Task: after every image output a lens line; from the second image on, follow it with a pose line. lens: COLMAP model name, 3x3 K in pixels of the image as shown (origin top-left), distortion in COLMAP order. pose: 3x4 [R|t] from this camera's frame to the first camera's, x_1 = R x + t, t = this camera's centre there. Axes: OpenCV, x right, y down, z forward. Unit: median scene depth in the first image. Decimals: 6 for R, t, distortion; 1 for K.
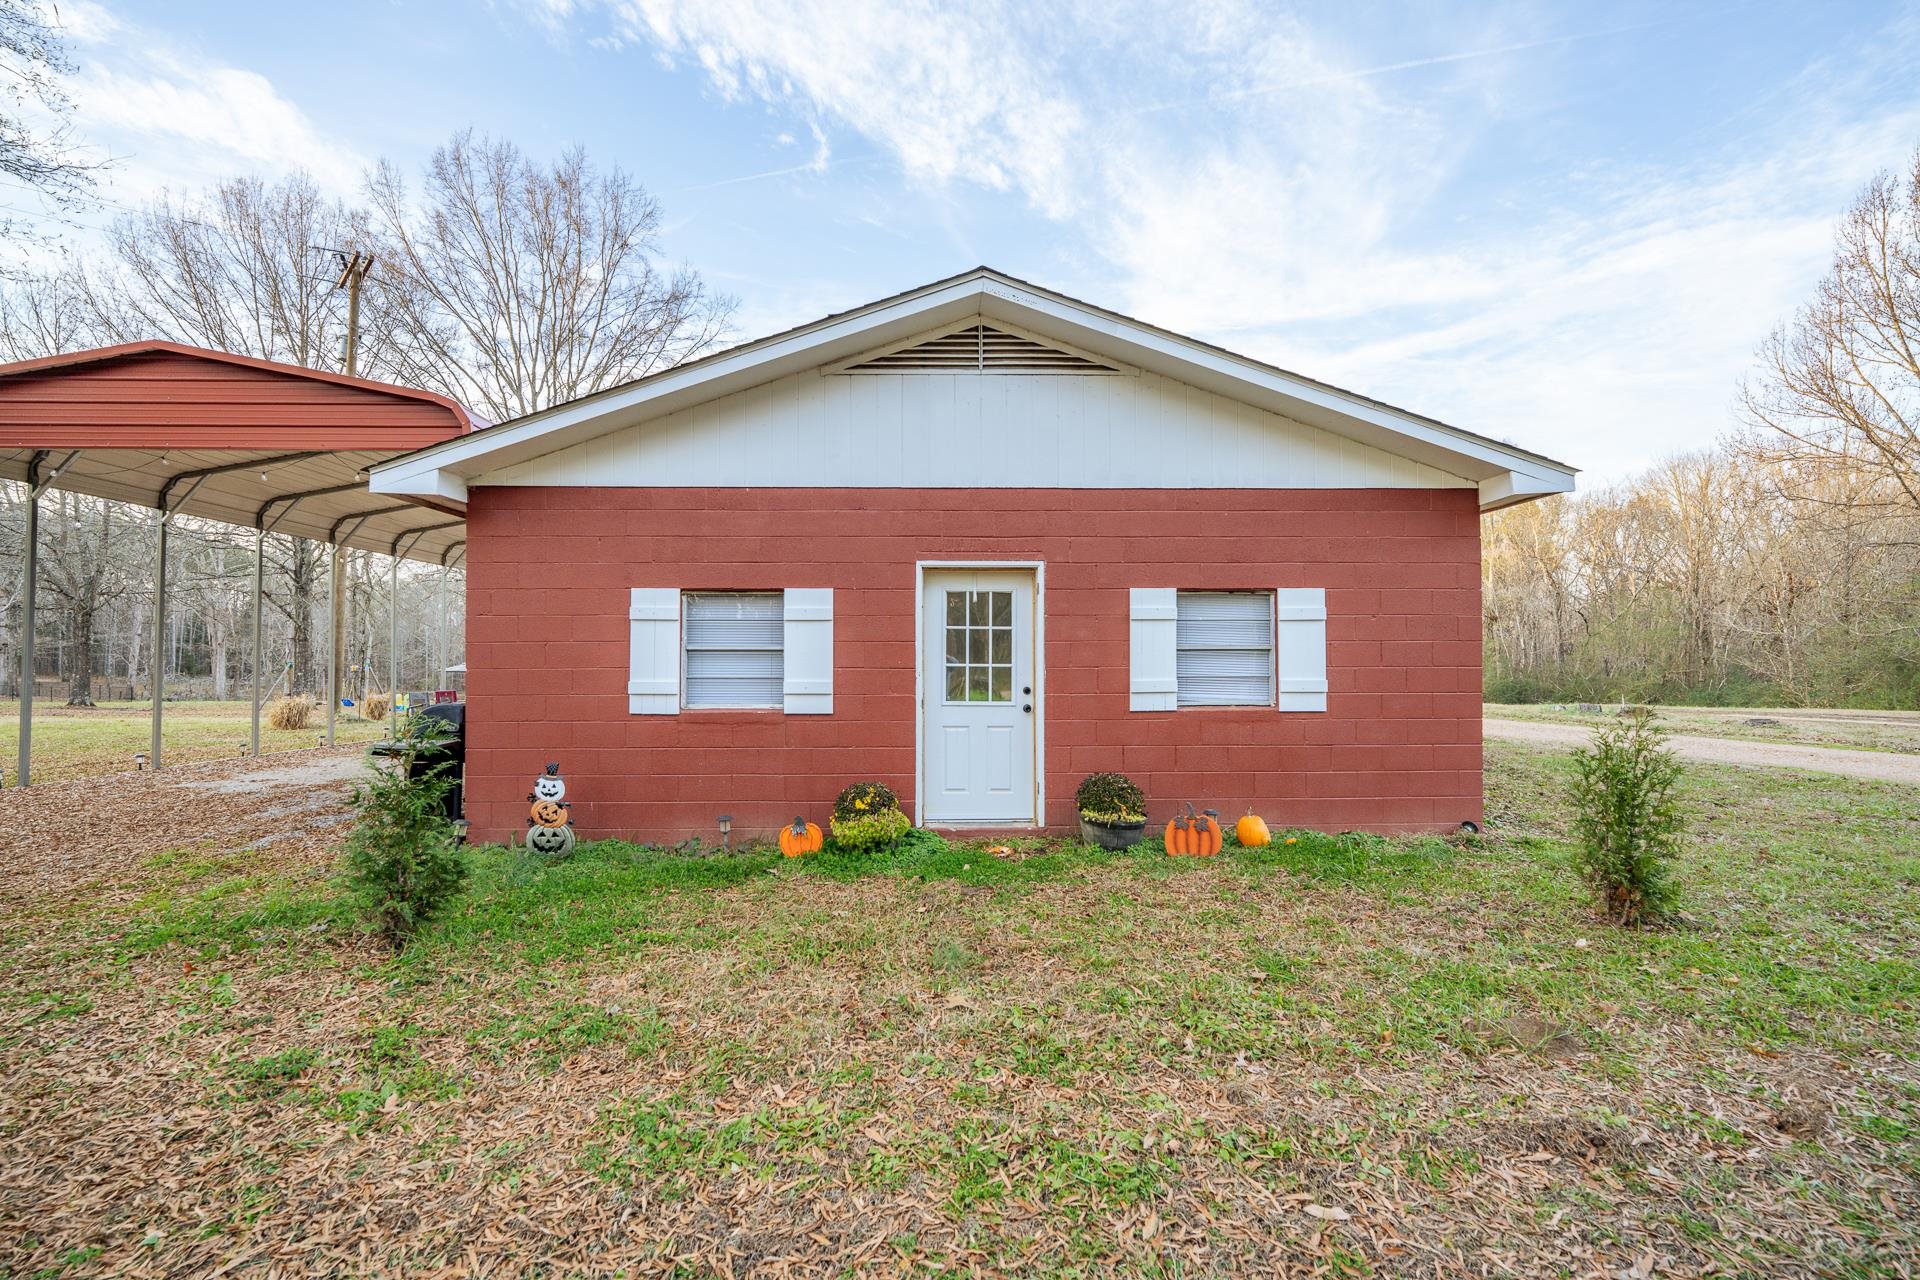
lens RADIAL K [[769.4, 0, 939.5], [0, 769.4, 642.7], [0, 0, 1]] dist [0.000064, -0.000153]
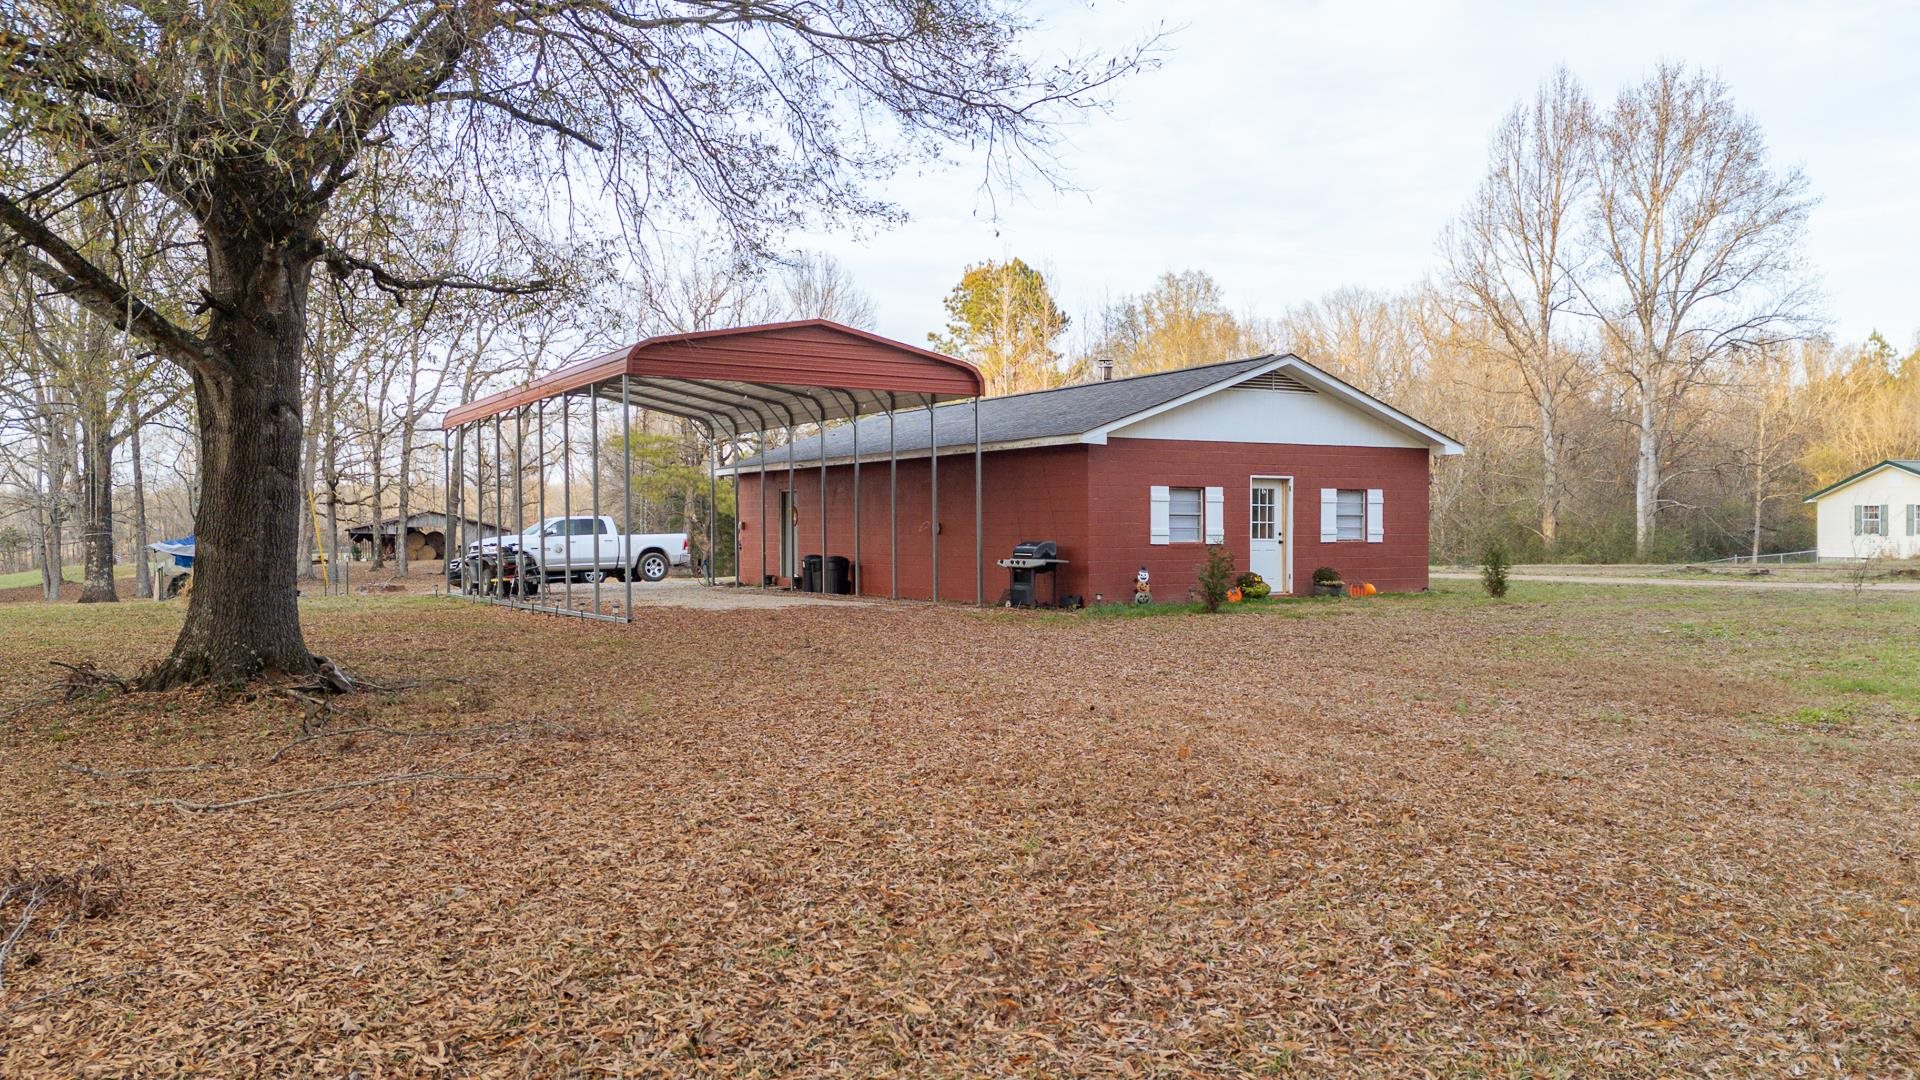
lens RADIAL K [[1304.1, 0, 960.0], [0, 1304.1, 540.0], [0, 0, 1]] dist [0.033141, -0.002408]
pose [[0.876569, -0.005251, 0.481247, -2.567024], [-0.008033, 0.999642, 0.025538, -0.008596], [-0.481209, -0.026251, 0.876213, -1.897559]]
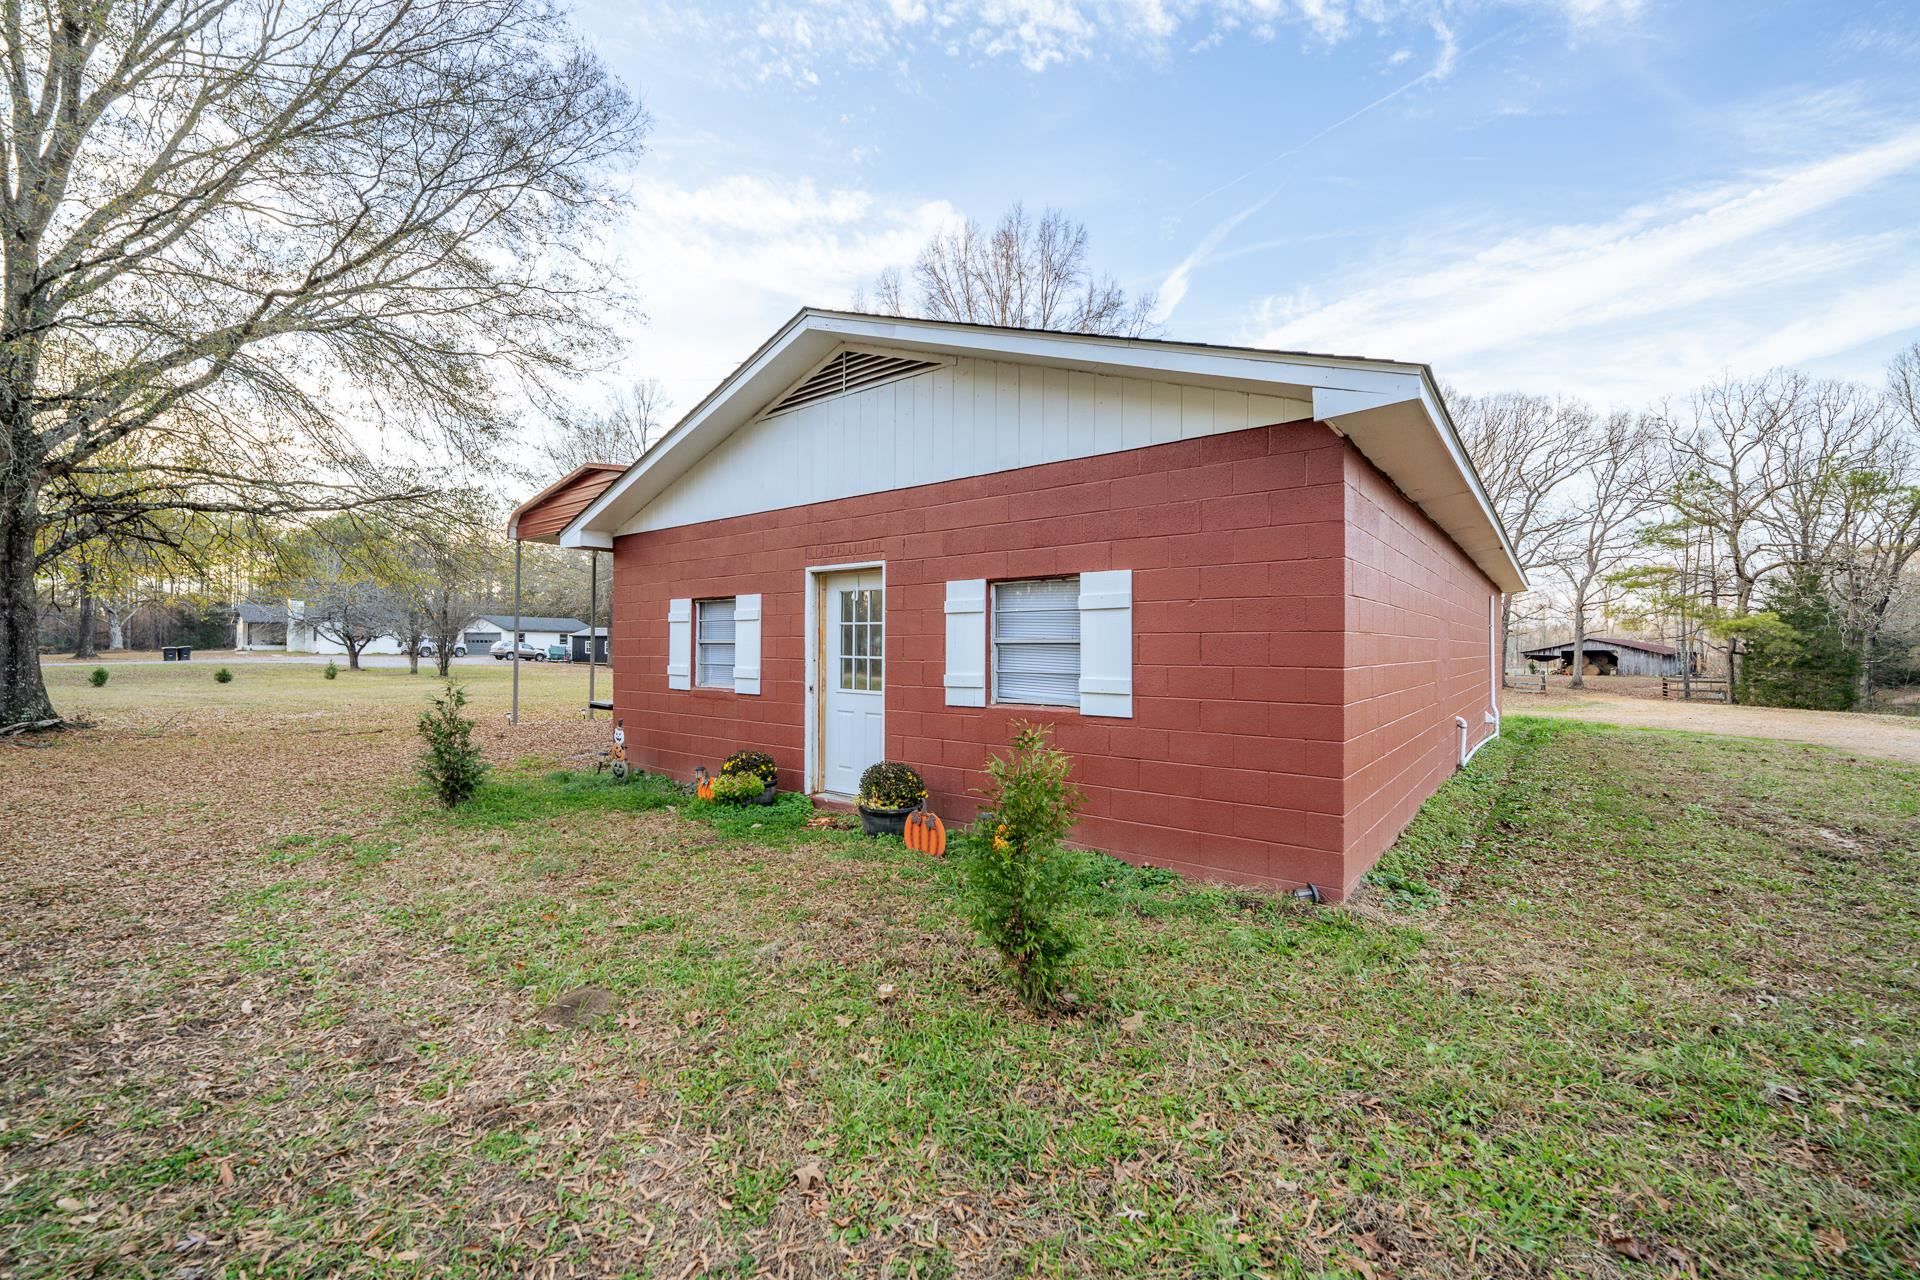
lens RADIAL K [[793.3, 0, 960.0], [0, 793.3, 640.0], [0, 0, 1]] dist [-0.000606, -0.000180]
pose [[0.765460, -0.002641, -0.643478, 0.913772], [0.003168, 0.999995, -0.000335, 0.005007], [0.643476, -0.001782, 0.765464, 0.227459]]
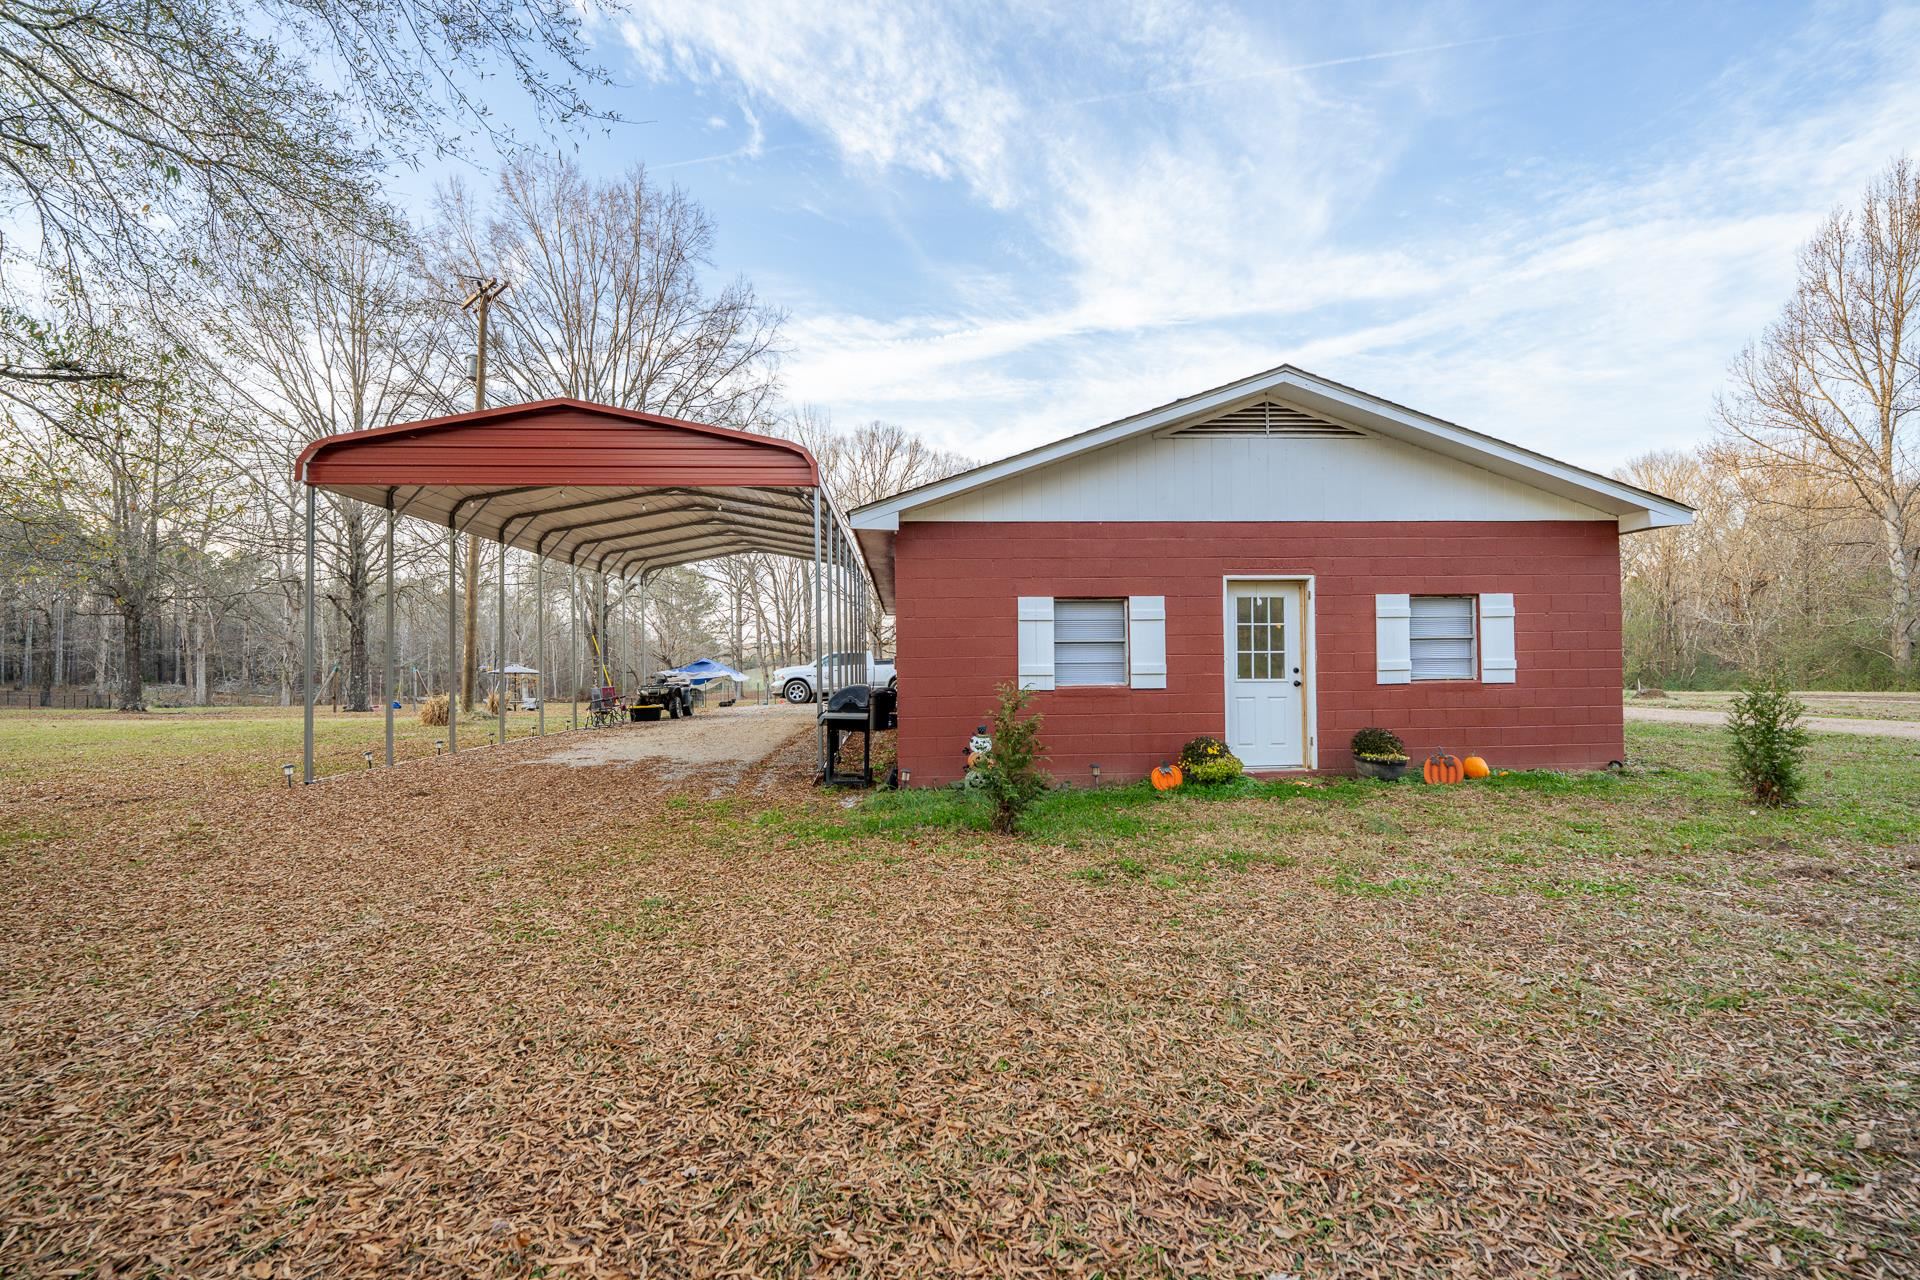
lens RADIAL K [[772.4, 0, 957.1], [0, 772.4, 643.4], [0, 0, 1]] dist [-0.001162, -0.000348]
pose [[0.999125, -0.009116, 0.040807, -0.551689], [0.008993, 0.999954, 0.003194, 0.005142], [-0.040834, -0.002825, 0.999162, -0.340843]]
